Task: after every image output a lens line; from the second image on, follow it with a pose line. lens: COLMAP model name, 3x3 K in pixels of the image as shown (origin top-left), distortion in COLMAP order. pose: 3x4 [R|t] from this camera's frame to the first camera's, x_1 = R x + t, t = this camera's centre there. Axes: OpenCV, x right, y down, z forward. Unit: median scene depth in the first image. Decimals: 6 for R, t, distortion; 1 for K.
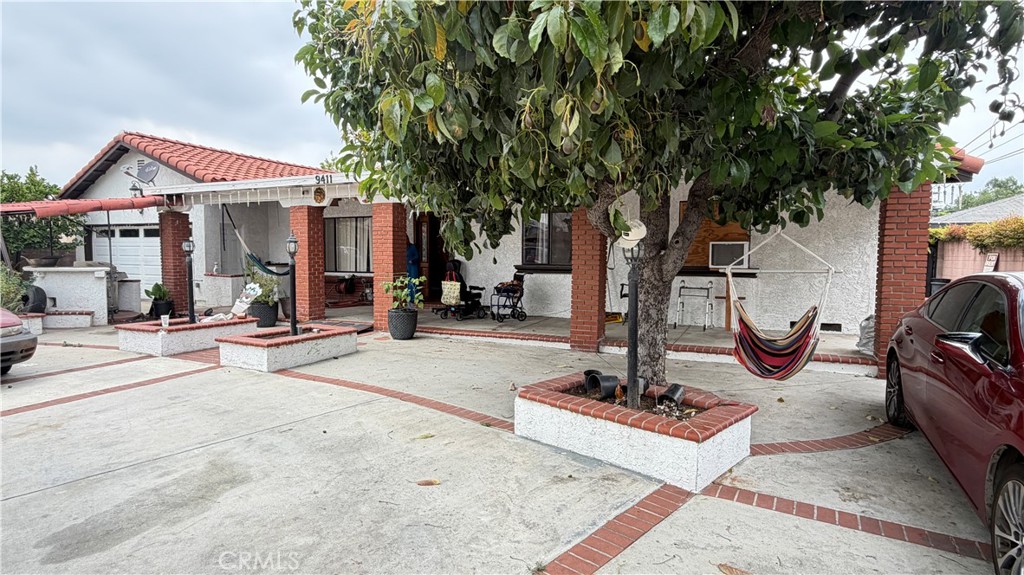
lens RADIAL K [[546.1, 0, 511.9], [0, 546.1, 289.7], [0, 0, 1]] dist [-0.003738, -0.000522]
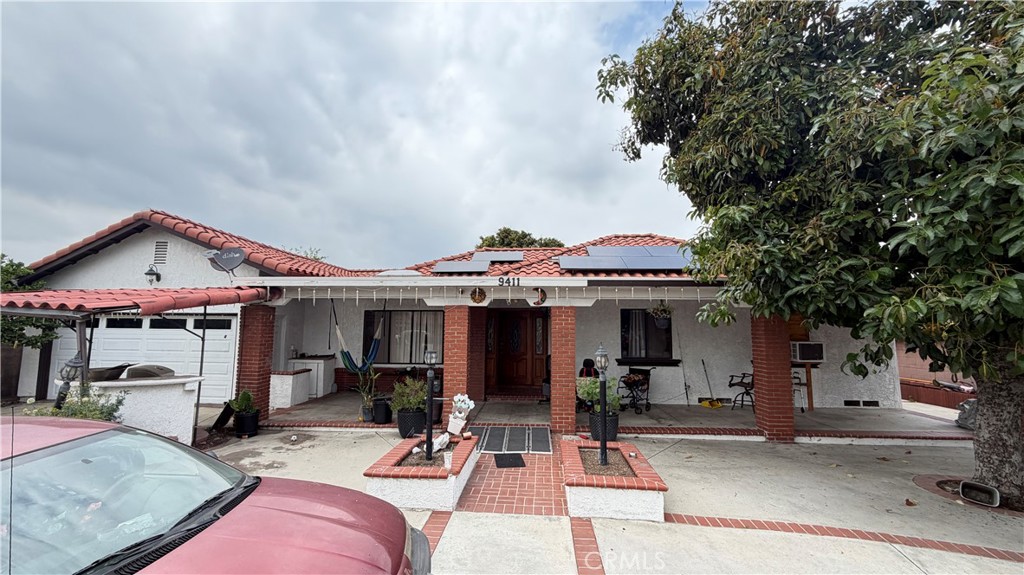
lens RADIAL K [[407.5, 0, 513.0], [0, 407.5, 288.5], [0, 0, 1]] dist [-0.001077, 0.000673]
pose [[0.931978, 0.036527, 0.360671, -0.506498], [0.022000, 0.987378, -0.156847, -0.060651], [-0.361847, 0.154113, 0.919411, 0.258337]]
